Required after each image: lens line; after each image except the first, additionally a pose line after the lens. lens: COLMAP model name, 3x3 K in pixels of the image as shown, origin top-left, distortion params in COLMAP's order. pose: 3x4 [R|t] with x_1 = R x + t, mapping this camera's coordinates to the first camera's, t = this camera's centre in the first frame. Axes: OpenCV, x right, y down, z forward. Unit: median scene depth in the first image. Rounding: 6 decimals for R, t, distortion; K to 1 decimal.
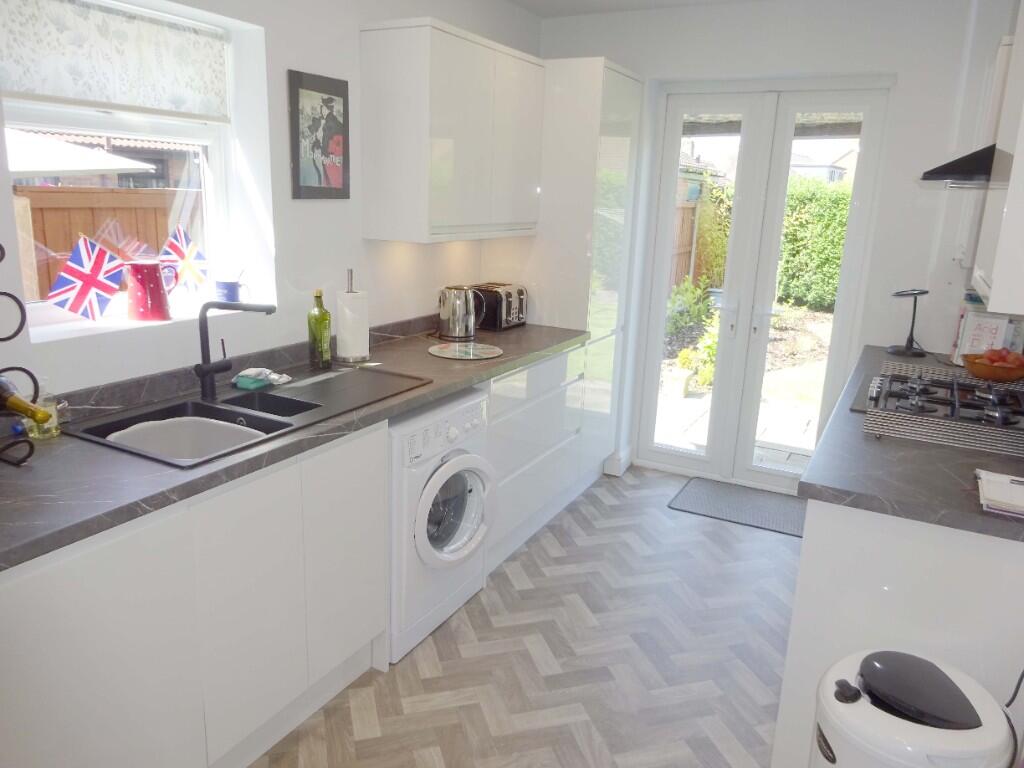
lens RADIAL K [[753.6, 0, 512.1], [0, 753.6, 383.5], [0, 0, 1]] dist [-0.004117, -0.007730]
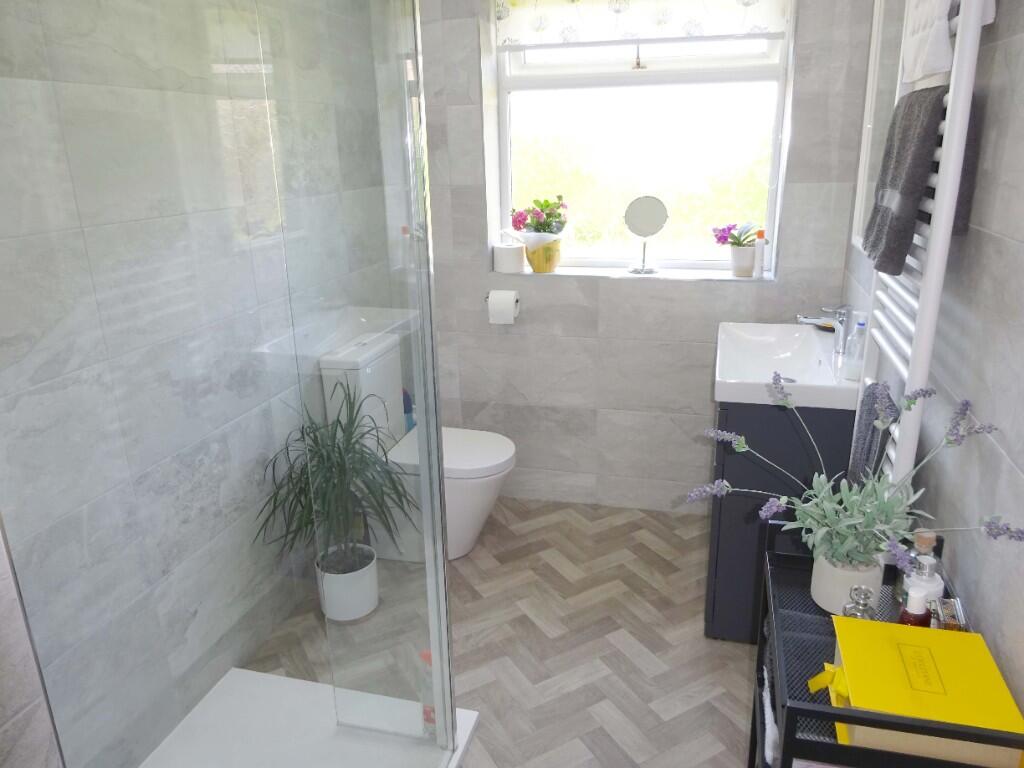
lens RADIAL K [[753.6, 0, 515.3], [0, 753.6, 382.2], [0, 0, 1]] dist [-0.004117, -0.007730]
pose [[-0.974367, 0.051651, -0.218953, 0.305301], [-0.072999, 0.848026, 0.524903, -0.398471], [0.212790, 0.527432, -0.822518, 1.617003]]
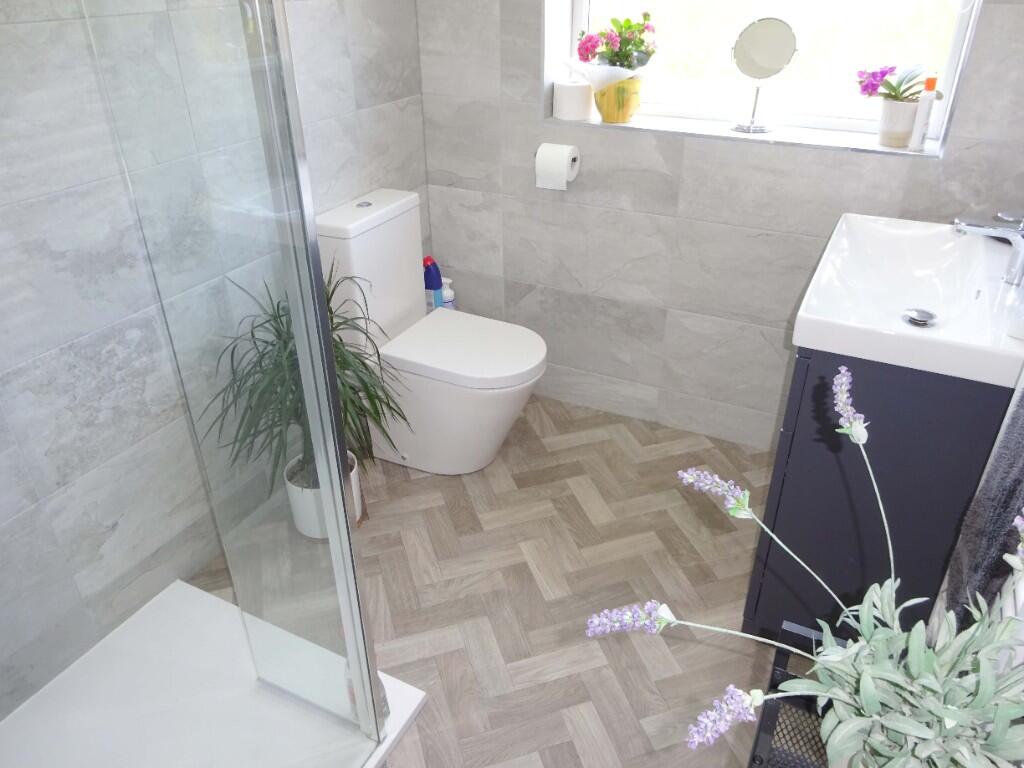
lens RADIAL K [[753.6, 0, 513.5], [0, 753.6, 383.6], [0, 0, 1]] dist [-0.004117, -0.007730]
pose [[-0.999291, -0.019527, -0.032202, 0.149160], [-0.036509, 0.712058, 0.701171, -0.332181], [0.009238, 0.701849, -0.712266, 1.426996]]
